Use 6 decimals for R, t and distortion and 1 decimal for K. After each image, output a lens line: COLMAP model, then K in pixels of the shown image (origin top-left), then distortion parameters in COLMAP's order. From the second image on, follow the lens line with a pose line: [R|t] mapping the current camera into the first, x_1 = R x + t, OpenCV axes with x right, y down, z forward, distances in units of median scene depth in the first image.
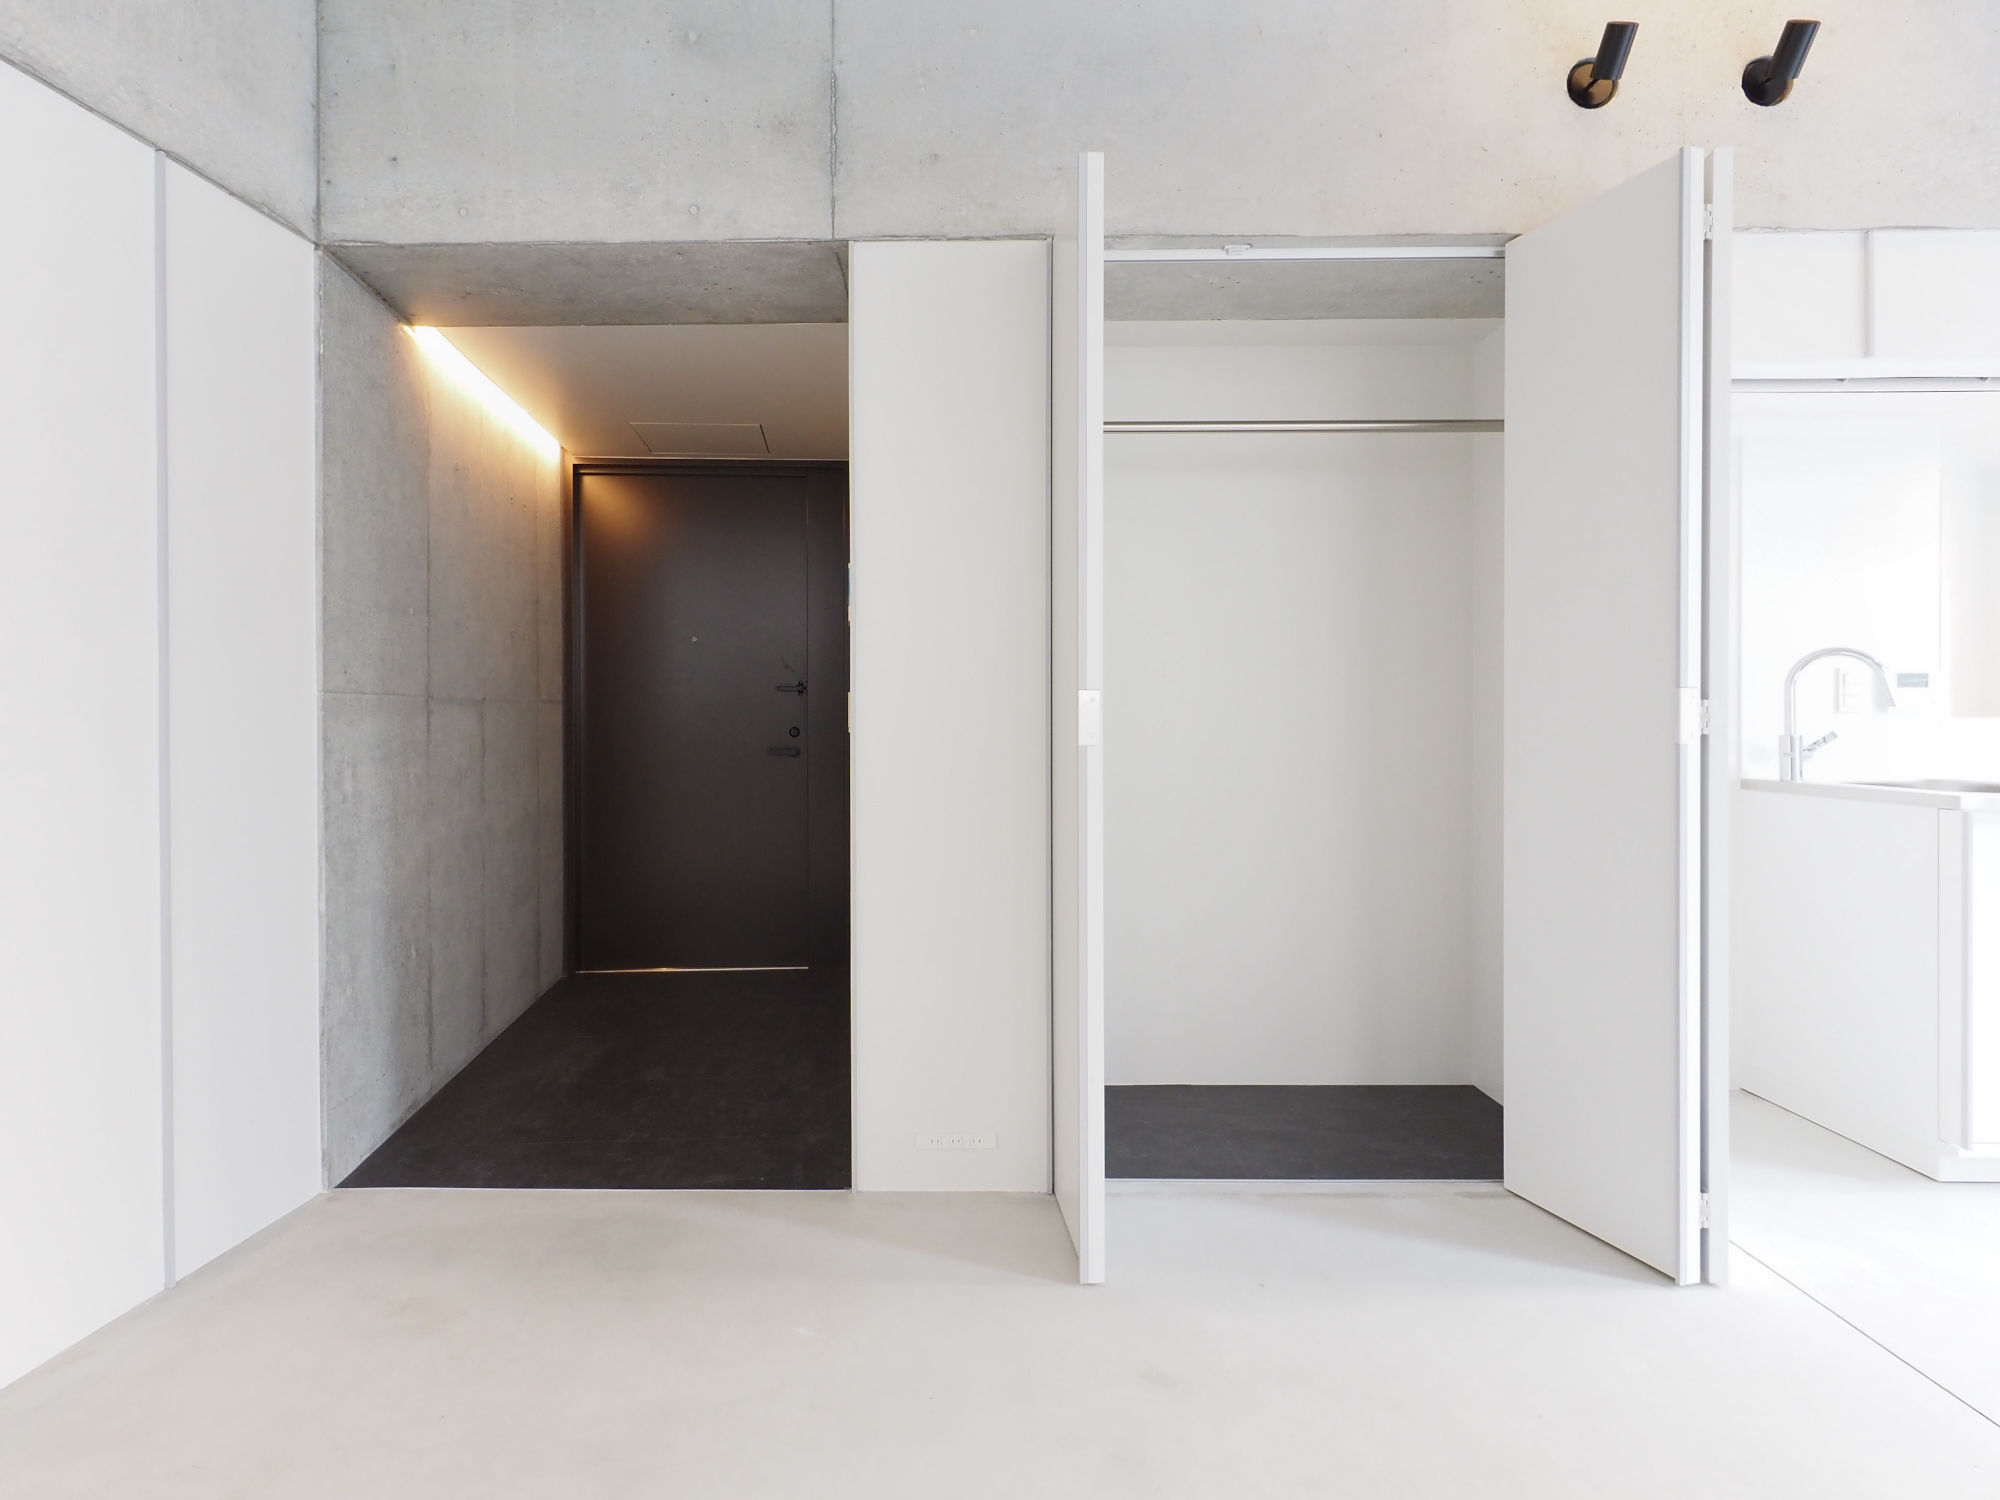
lens RADIAL K [[1049.7, 0, 1018.4], [0, 1049.7, 731.2], [0, 0, 1]] dist [-0.017738, 0.007875]
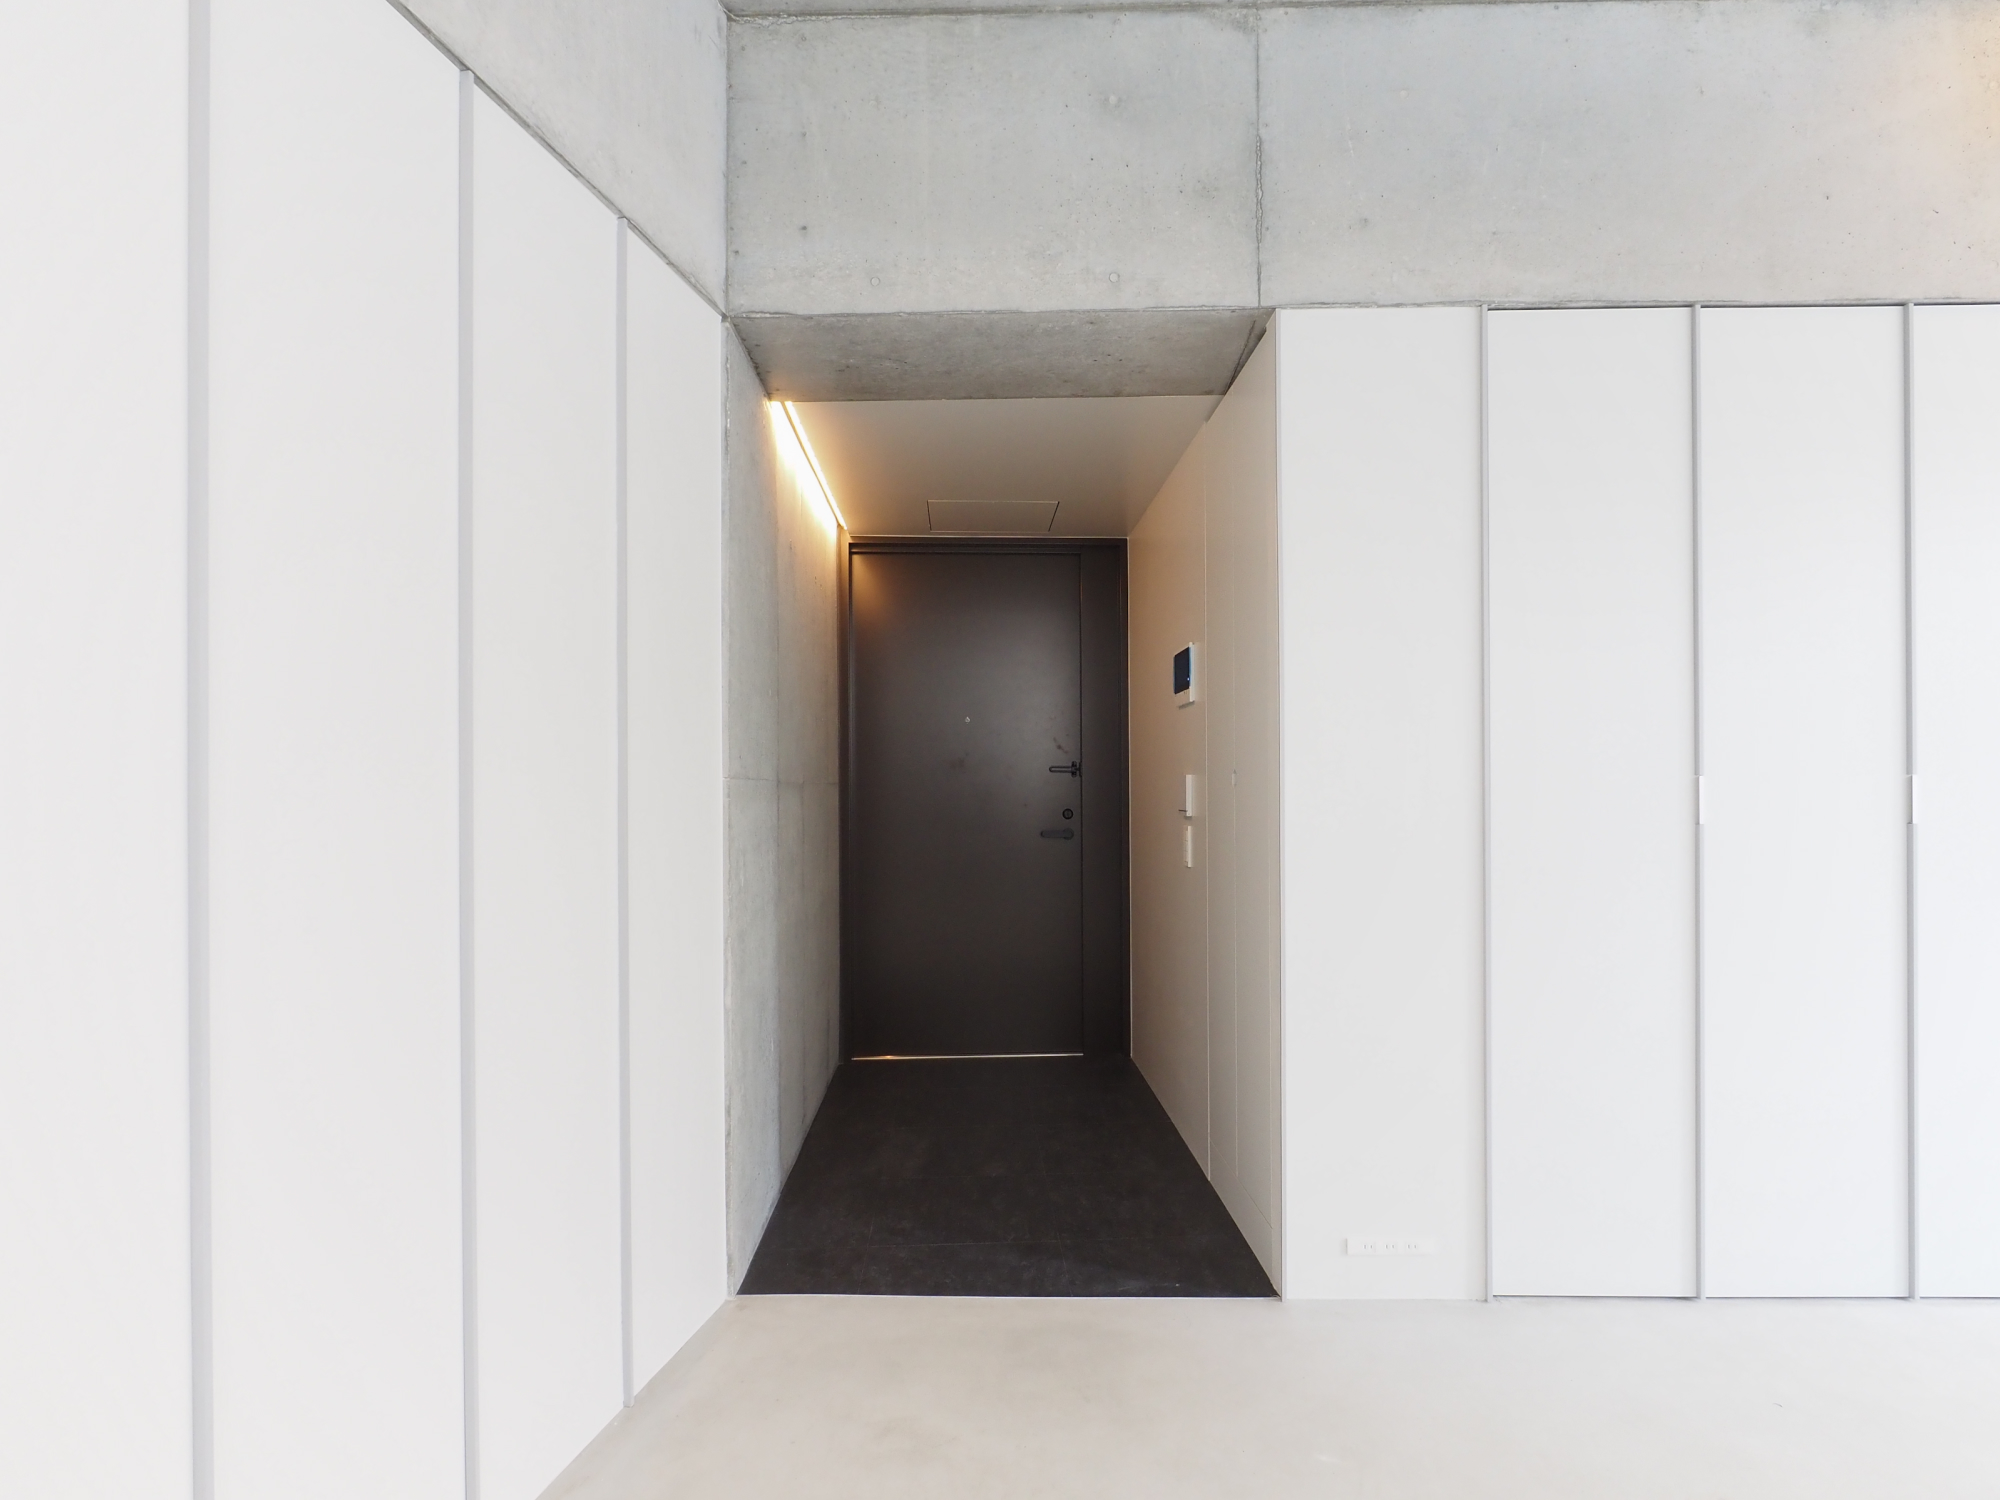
lens RADIAL K [[1049.7, 0, 1133.6], [0, 1049.7, 794.0], [0, 0, 1]] dist [-0.017738, 0.007875]
pose [[0.999893, -0.002530, -0.014407, -0.280188], [0.002318, 0.999889, -0.014684, -0.006838], [0.014442, 0.014649, 0.999788, 0.039211]]
